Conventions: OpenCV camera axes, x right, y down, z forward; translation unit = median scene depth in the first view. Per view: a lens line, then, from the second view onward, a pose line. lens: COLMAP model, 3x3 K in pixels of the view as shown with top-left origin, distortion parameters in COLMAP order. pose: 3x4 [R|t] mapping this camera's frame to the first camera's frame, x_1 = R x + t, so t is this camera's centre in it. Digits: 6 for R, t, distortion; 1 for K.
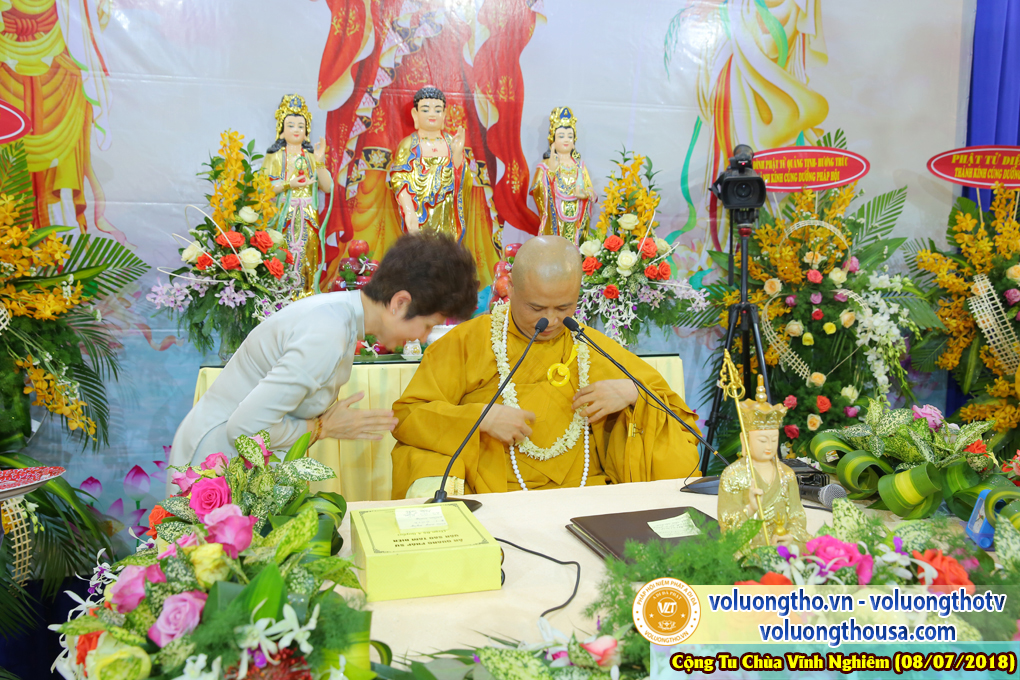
lens RADIAL K [[903.3, 0, 510.0], [0, 903.3, 340.0], [0, 0, 1]] dist [-0.046464, 0.091903]
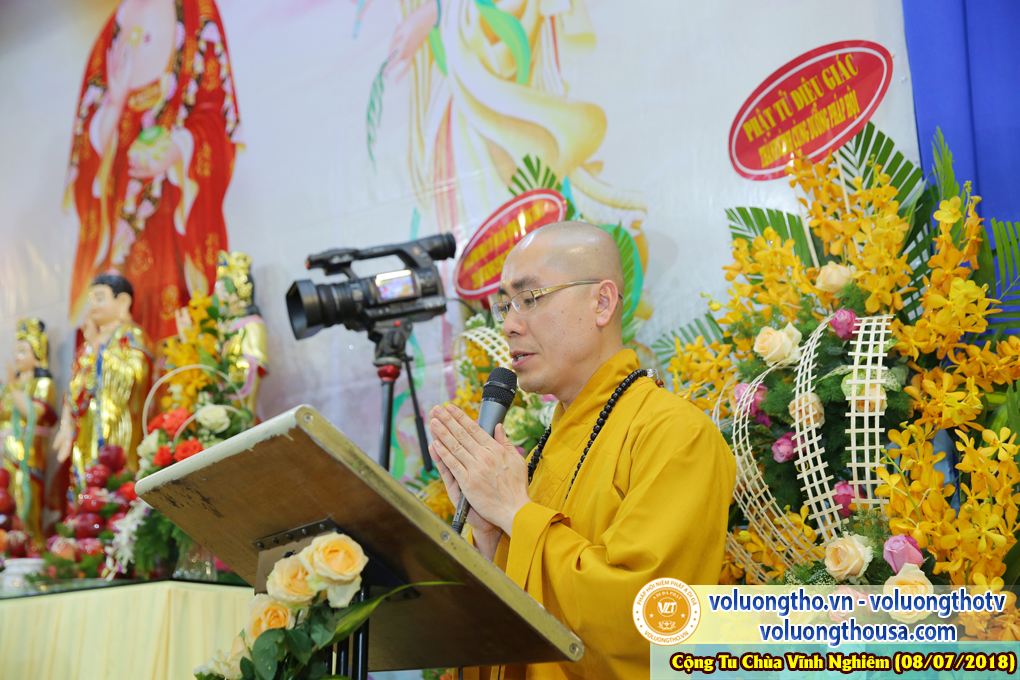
lens RADIAL K [[1415.8, 0, 510.0], [0, 1415.8, 340.0], [0, 0, 1]] dist [0.134409, -0.002774]
pose [[0.566409, -0.207918, -0.797466, 1.399660], [-0.041548, 0.959217, -0.279600, 0.152795], [0.823076, 0.191502, 0.534670, 0.759206]]
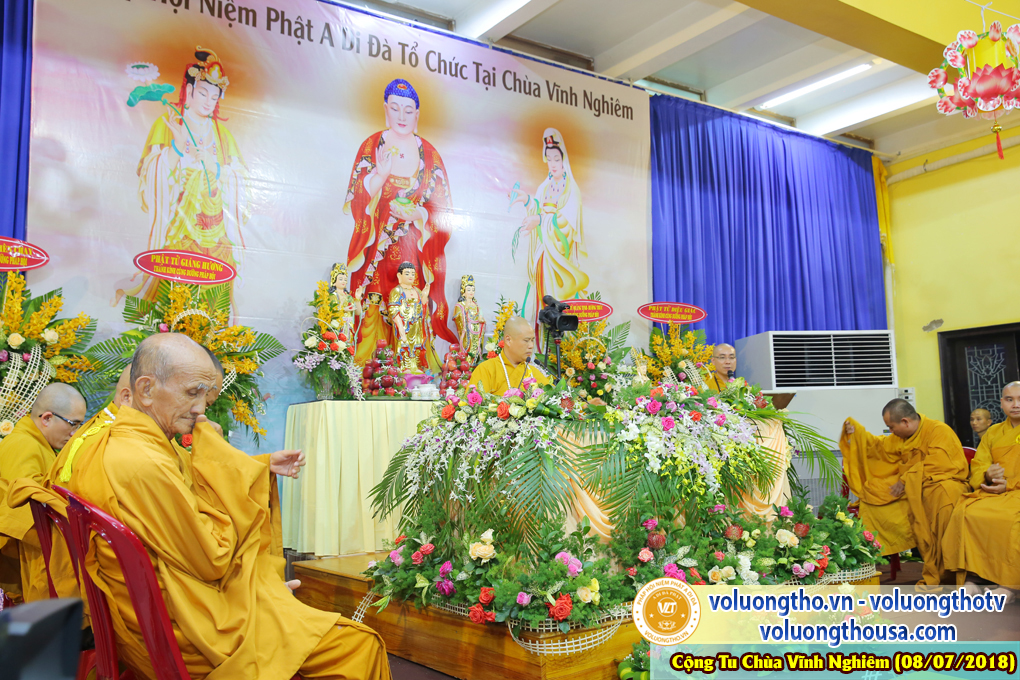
lens RADIAL K [[903.3, 0, 510.0], [0, 903.3, 340.0], [0, 0, 1]] dist [-0.046464, 0.091903]
pose [[0.937413, 0.013950, 0.347940, -0.671511], [0.048326, 0.984317, -0.169663, 0.262922], [-0.344850, 0.175859, 0.922037, -0.984042]]
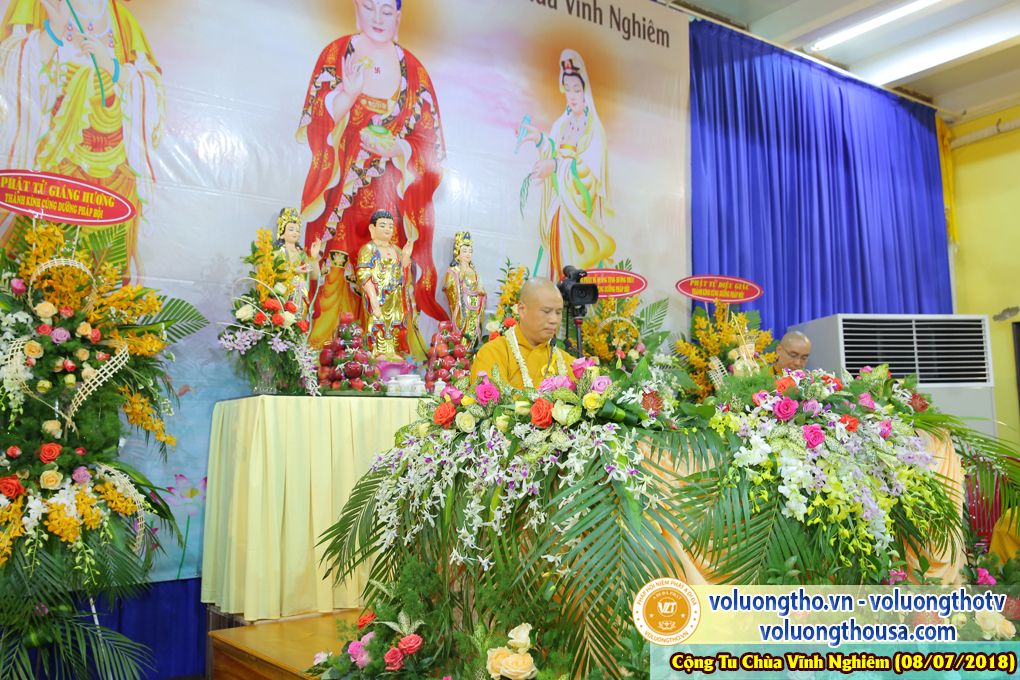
lens RADIAL K [[910.3, 0, 510.0], [0, 910.3, 340.0], [0, 0, 1]] dist [-0.023232, 0.021214]
pose [[0.928515, 0.022471, 0.370615, -0.525919], [0.043129, 0.984883, -0.167767, 0.203856], [-0.368783, 0.171758, 0.913509, -0.415840]]
